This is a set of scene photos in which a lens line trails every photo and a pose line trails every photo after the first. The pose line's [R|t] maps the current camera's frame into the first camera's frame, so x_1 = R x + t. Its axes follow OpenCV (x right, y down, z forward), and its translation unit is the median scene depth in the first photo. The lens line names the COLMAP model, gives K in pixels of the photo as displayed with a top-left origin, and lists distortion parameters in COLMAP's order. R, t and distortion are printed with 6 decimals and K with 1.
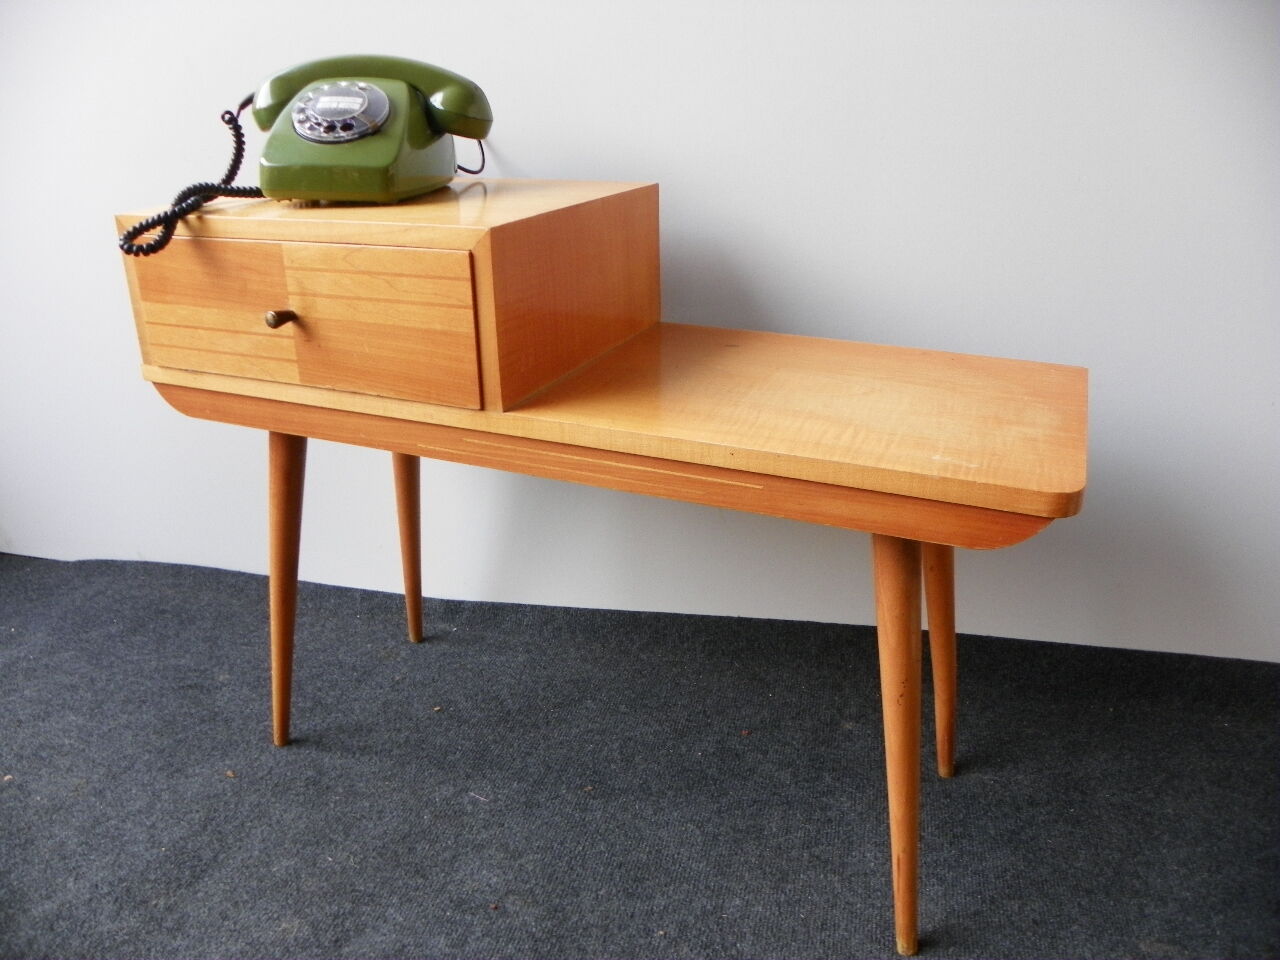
lens RADIAL K [[963.2, 0, 611.8], [0, 963.2, 481.3], [0, 0, 1]] dist [-0.163754, 0.100170]
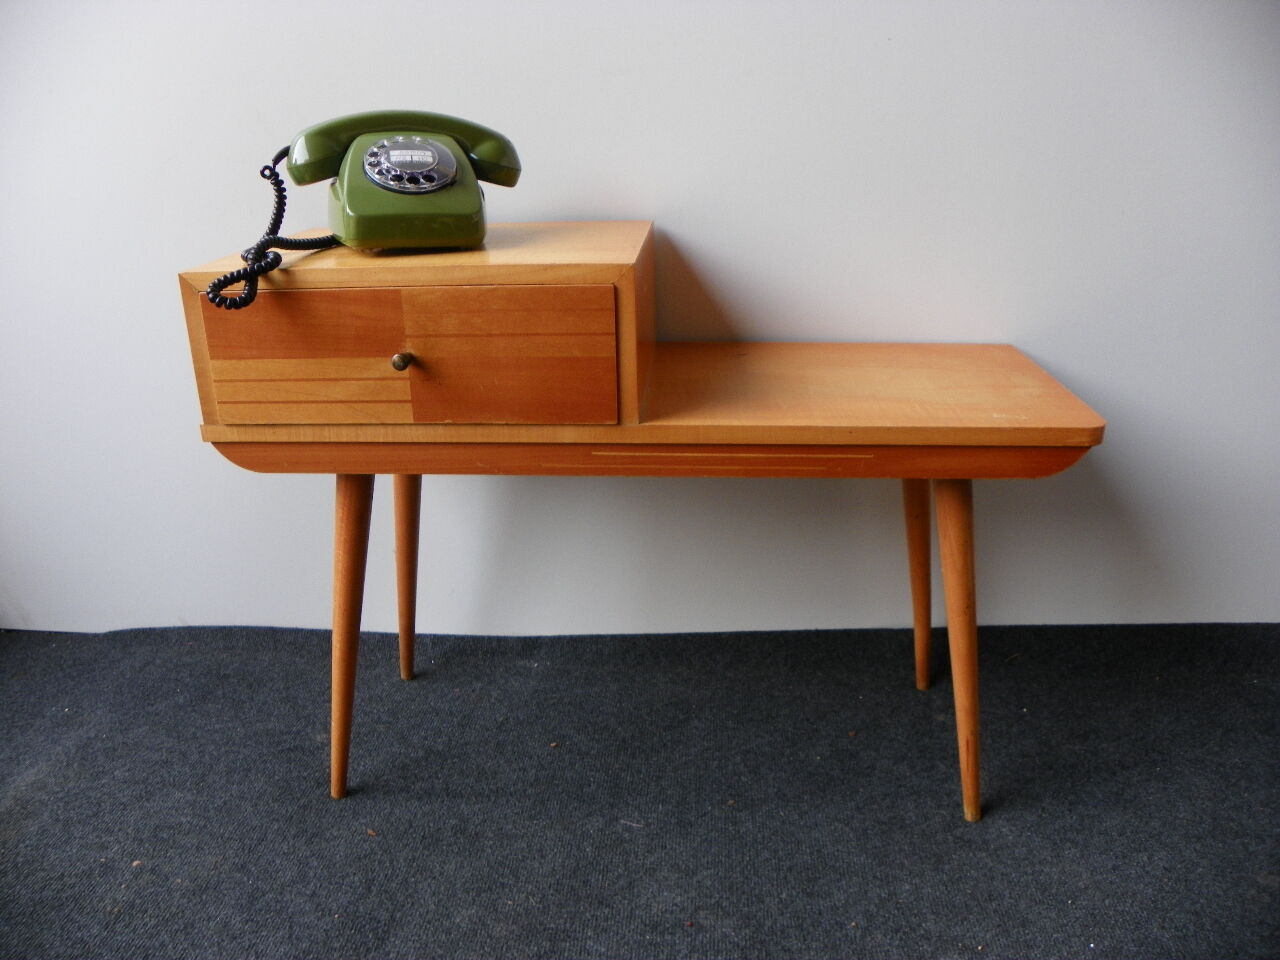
lens RADIAL K [[957.4, 0, 616.4], [0, 957.4, 478.8], [0, 0, 1]] dist [-0.169026, 0.105533]
pose [[0.988600, -0.068368, 0.134145, -0.282500], [0.071960, 0.997162, -0.022109, -0.021085], [-0.132253, 0.031510, 0.990715, -0.025909]]
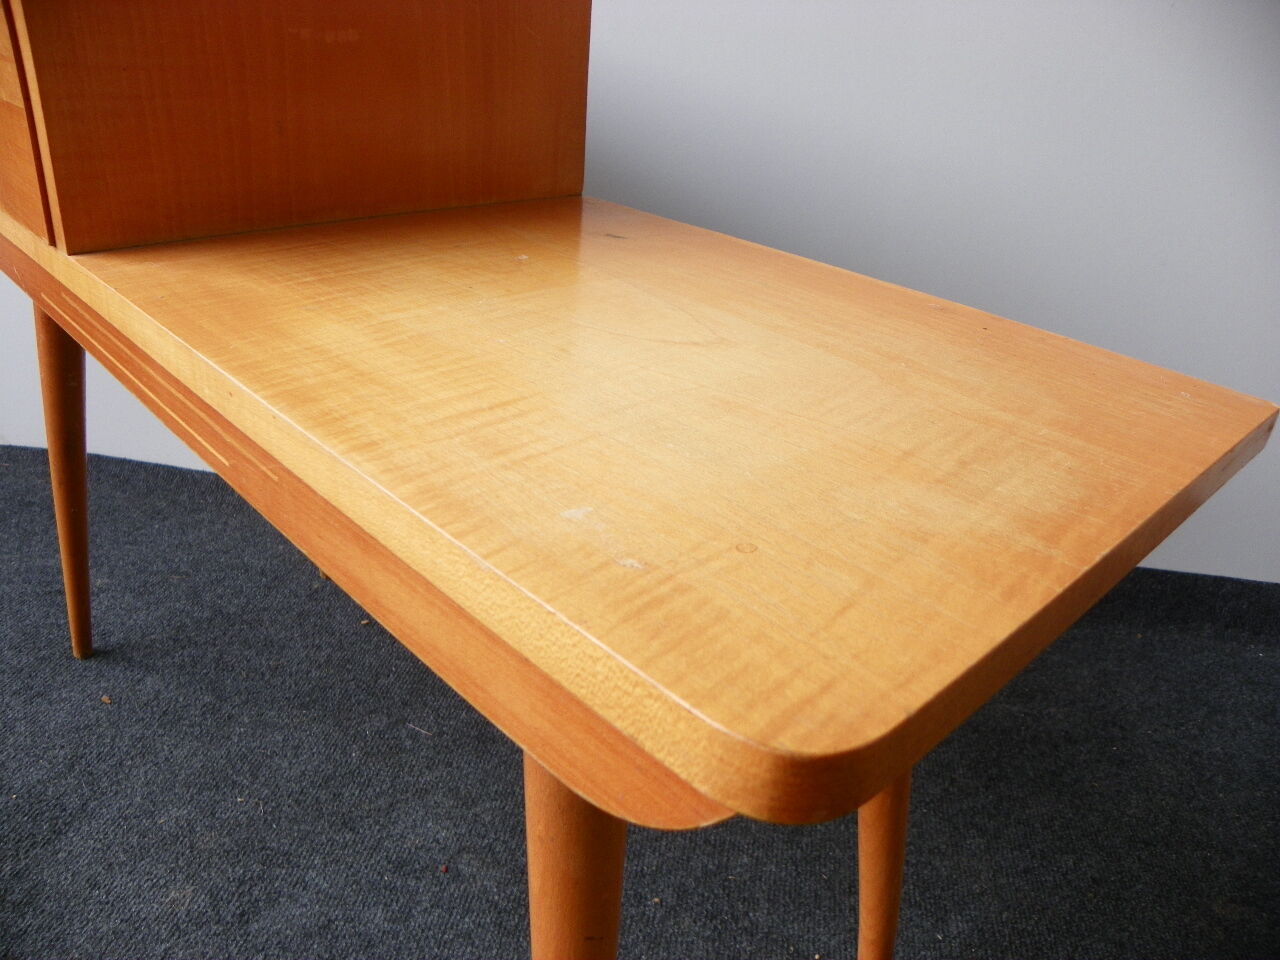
lens RADIAL K [[968.9, 0, 614.8], [0, 968.9, 471.7], [0, 0, 1]] dist [-0.161457, 0.091900]
pose [[0.994732, 0.028715, 0.098406, -0.063741], [-0.035402, 0.997132, 0.066897, 0.054871], [-0.096203, -0.070028, 0.992895, 0.195081]]
